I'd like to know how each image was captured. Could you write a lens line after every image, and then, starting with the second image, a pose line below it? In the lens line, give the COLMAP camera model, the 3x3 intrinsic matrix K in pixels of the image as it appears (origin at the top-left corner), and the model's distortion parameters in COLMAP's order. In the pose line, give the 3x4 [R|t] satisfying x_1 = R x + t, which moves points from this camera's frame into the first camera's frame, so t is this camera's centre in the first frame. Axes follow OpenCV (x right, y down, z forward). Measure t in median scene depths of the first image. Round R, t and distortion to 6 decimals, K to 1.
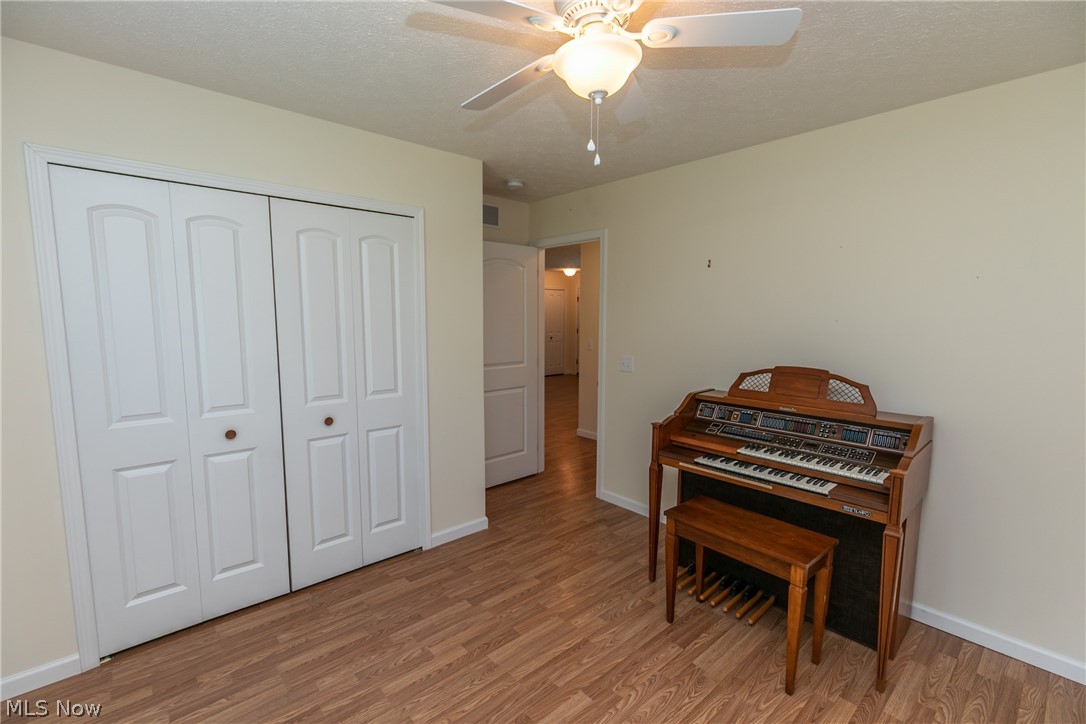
lens RADIAL K [[488.5, 0, 543.0], [0, 488.5, 362.0], [0, 0, 1]] dist [-0.001298, -0.000017]
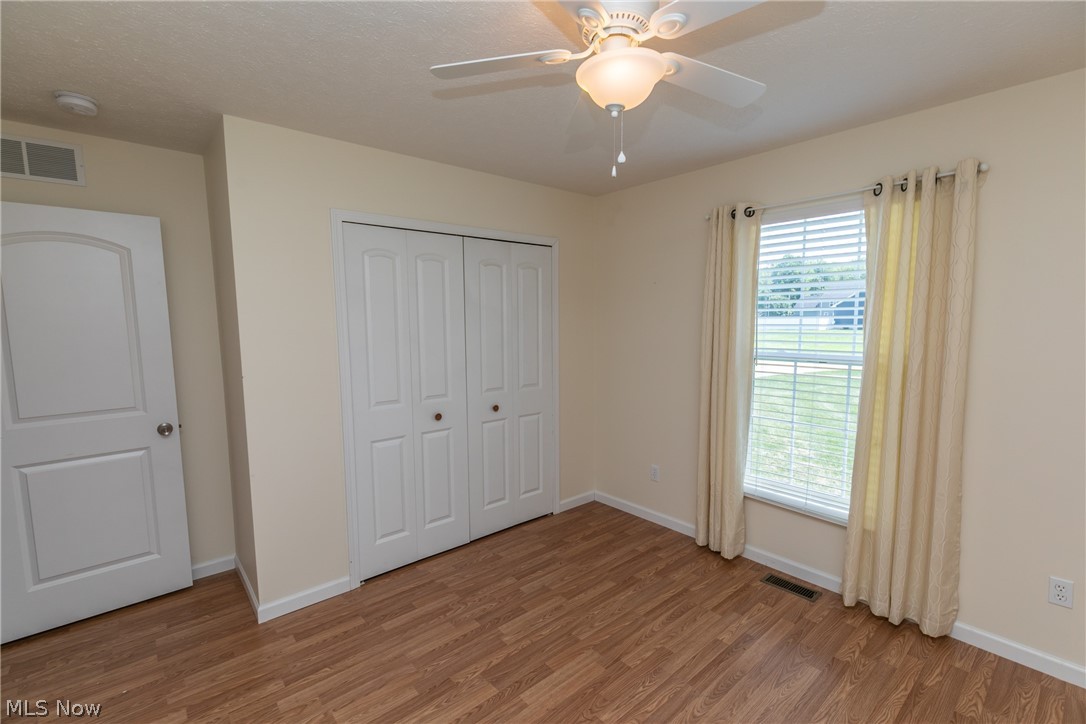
lens RADIAL K [[482.0, 0, 538.3], [0, 482.0, 368.5], [0, 0, 1]] dist [0.009773, -0.000054]
pose [[0.999276, -0.019001, -0.032970, -0.216561], [0.018931, 0.999818, -0.002453, 0.017313], [0.033010, 0.001827, 0.999453, -0.200420]]
